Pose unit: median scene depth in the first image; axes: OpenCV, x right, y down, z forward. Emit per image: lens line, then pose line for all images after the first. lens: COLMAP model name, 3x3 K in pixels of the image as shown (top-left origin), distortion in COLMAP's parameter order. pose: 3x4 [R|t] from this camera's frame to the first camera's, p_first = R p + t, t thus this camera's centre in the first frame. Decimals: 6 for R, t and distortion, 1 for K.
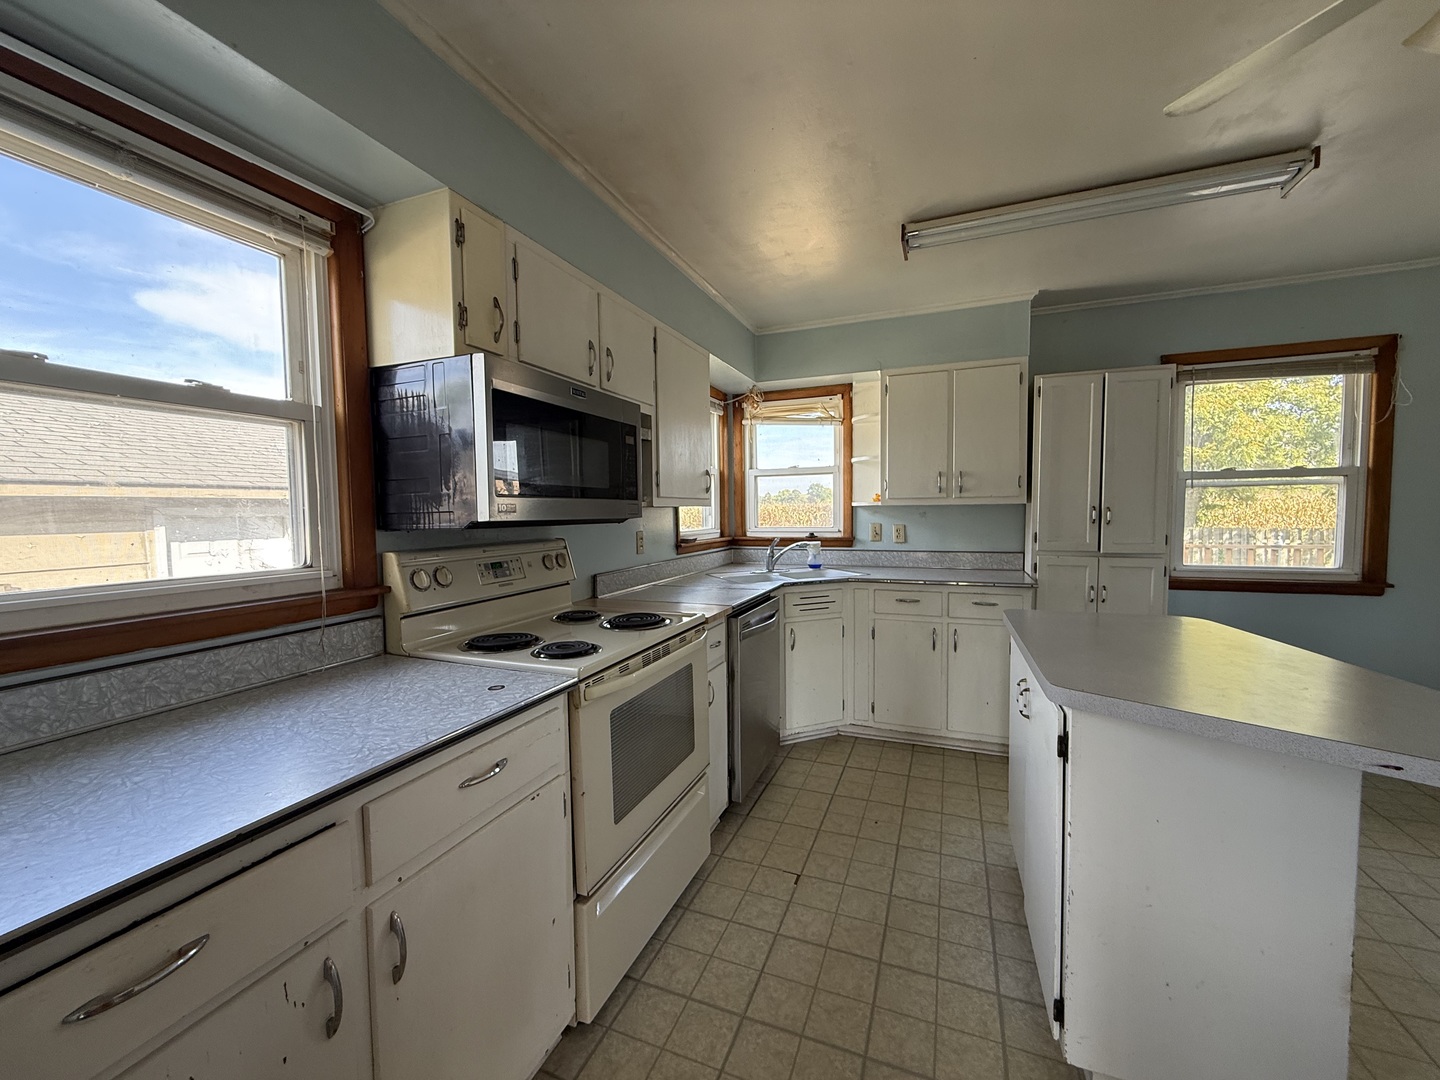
lens RADIAL K [[572.9, 0, 717.2], [0, 572.9, 537.5], [0, 0, 1]] dist [-0.003465, 0.000084]
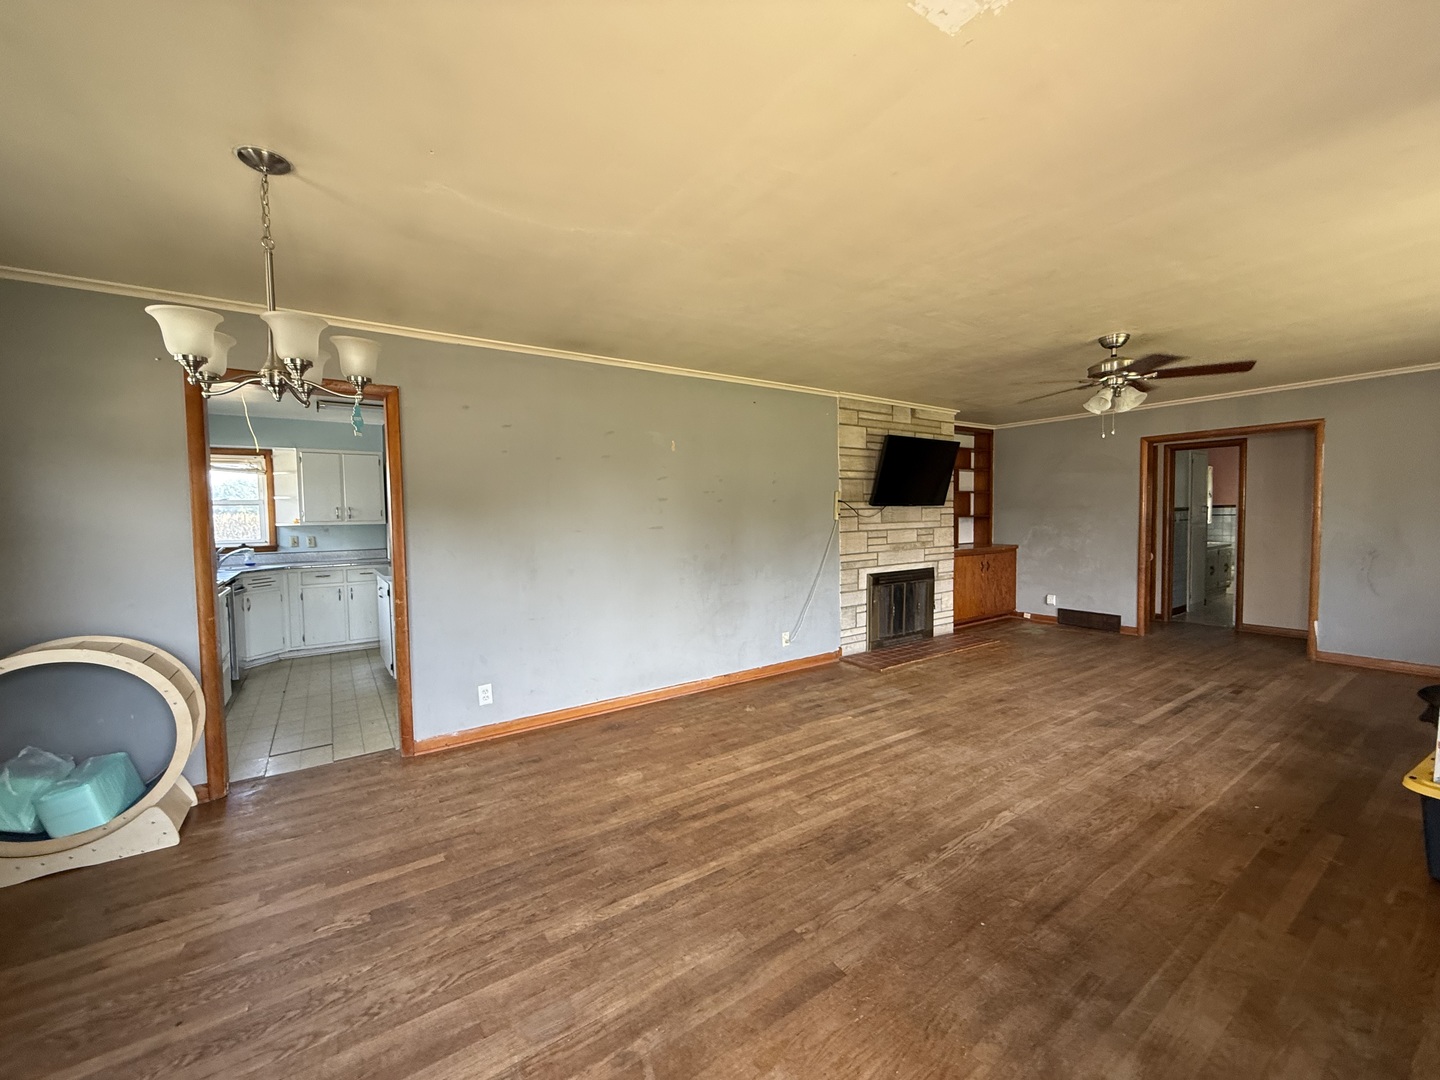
lens RADIAL K [[572.9, 0, 723.2], [0, 572.9, 538.1], [0, 0, 1]] dist [-0.003465, 0.000084]
pose [[0.545917, -0.033487, 0.837170, -0.515829], [0.048869, 0.998772, 0.008084, 0.033708], [-0.836413, 0.036499, 0.546883, -1.128799]]
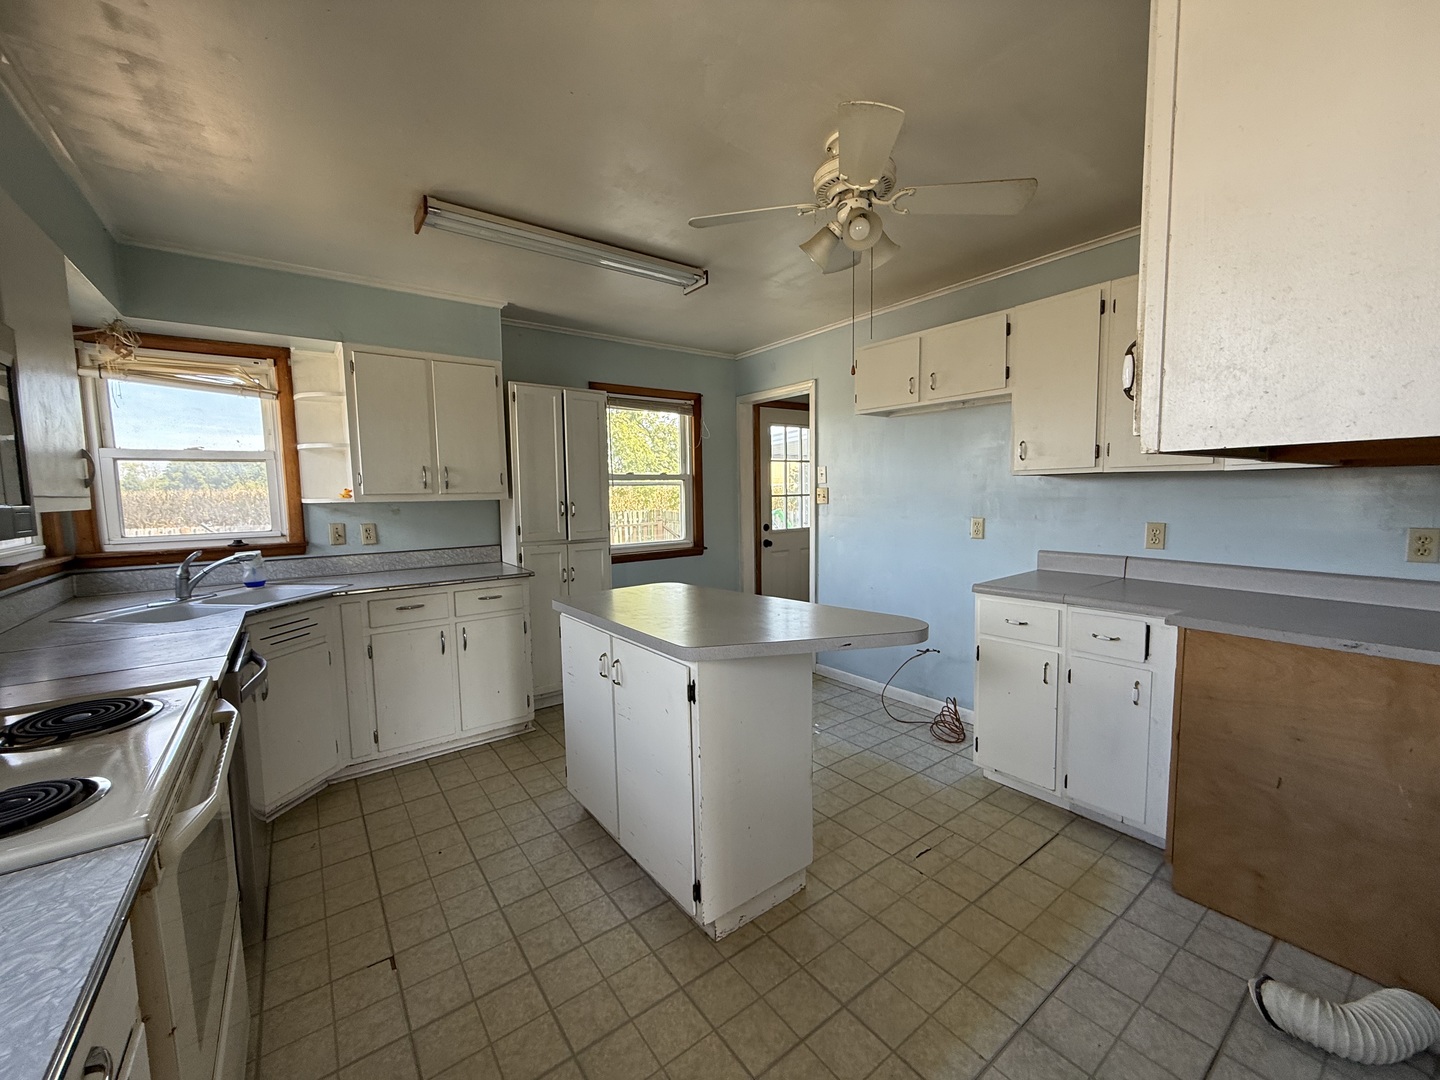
lens RADIAL K [[572.9, 0, 717.4], [0, 572.9, 537.5], [0, 0, 1]] dist [-0.003465, 0.000084]
pose [[0.516607, -0.065487, 0.853714, -0.183381], [0.050254, 0.997671, 0.046120, -0.017950], [-0.854746, 0.019077, 0.518695, 0.106510]]
